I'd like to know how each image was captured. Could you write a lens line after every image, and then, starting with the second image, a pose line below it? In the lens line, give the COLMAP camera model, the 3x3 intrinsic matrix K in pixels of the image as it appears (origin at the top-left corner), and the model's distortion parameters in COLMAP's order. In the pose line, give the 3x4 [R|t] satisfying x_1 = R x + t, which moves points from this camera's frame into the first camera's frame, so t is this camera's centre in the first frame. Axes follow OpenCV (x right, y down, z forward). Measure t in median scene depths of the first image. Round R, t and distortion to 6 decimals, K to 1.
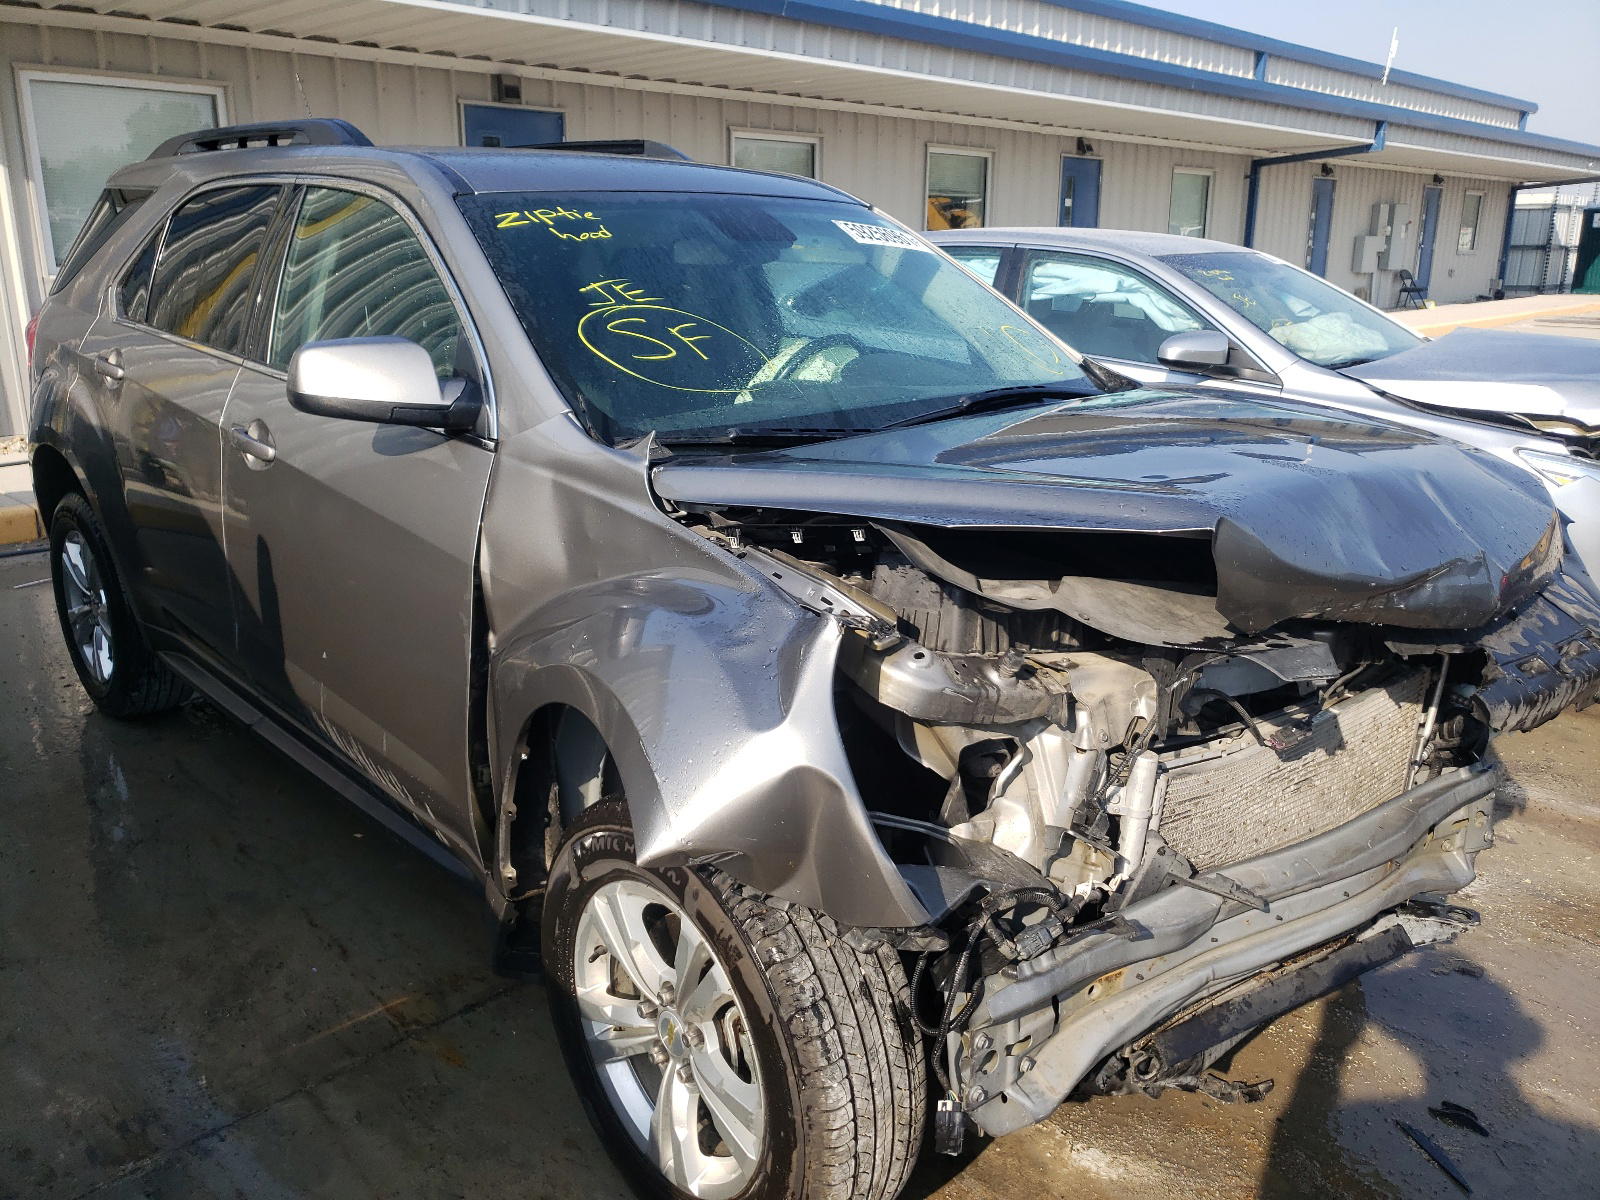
lens RADIAL K [[1217.1, 0, 796.7], [0, 1217.1, 604.5], [0, 0, 1]] dist [0.014950, -0.013003]
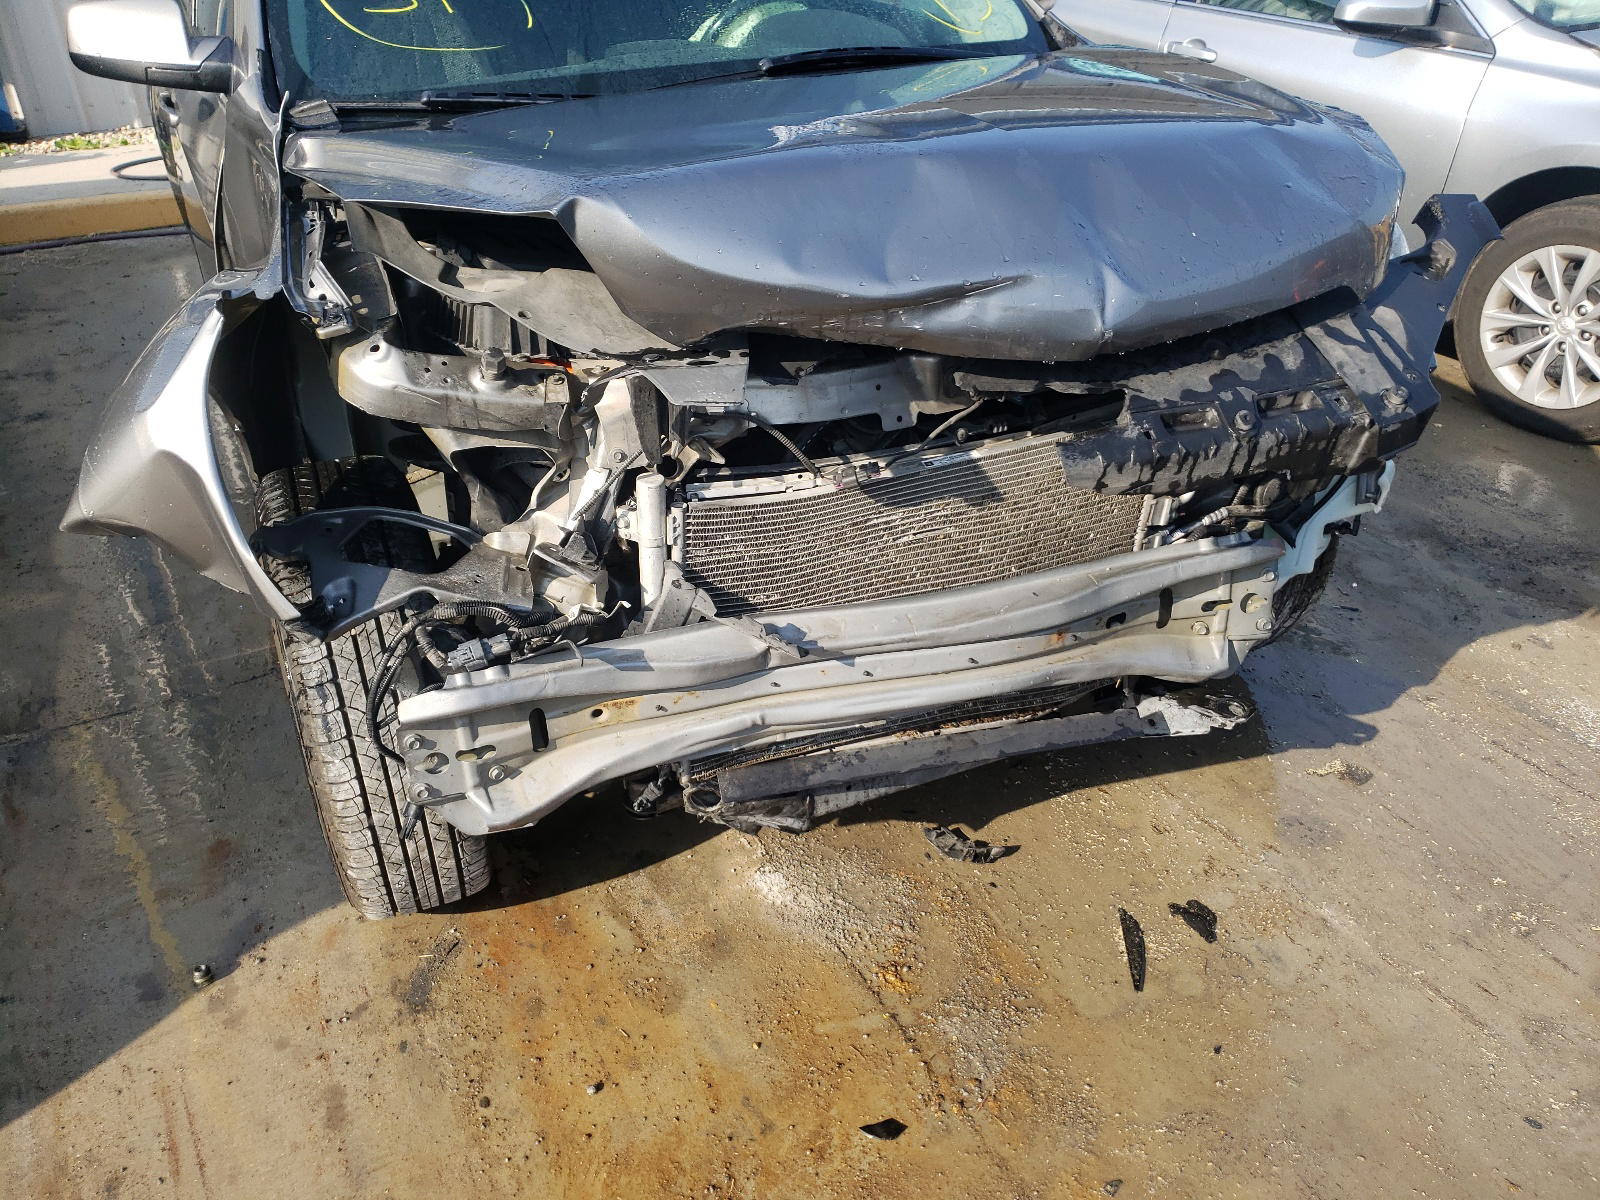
lens RADIAL K [[1217.1, 0, 799.6], [0, 1217.1, 607.3], [0, 0, 1]] dist [0.014950, -0.013003]
pose [[0.952694, 0.126104, -0.276537, 0.652458], [-0.056339, 0.967367, 0.247038, -0.014512], [0.298665, -0.219772, 0.928708, 0.166441]]
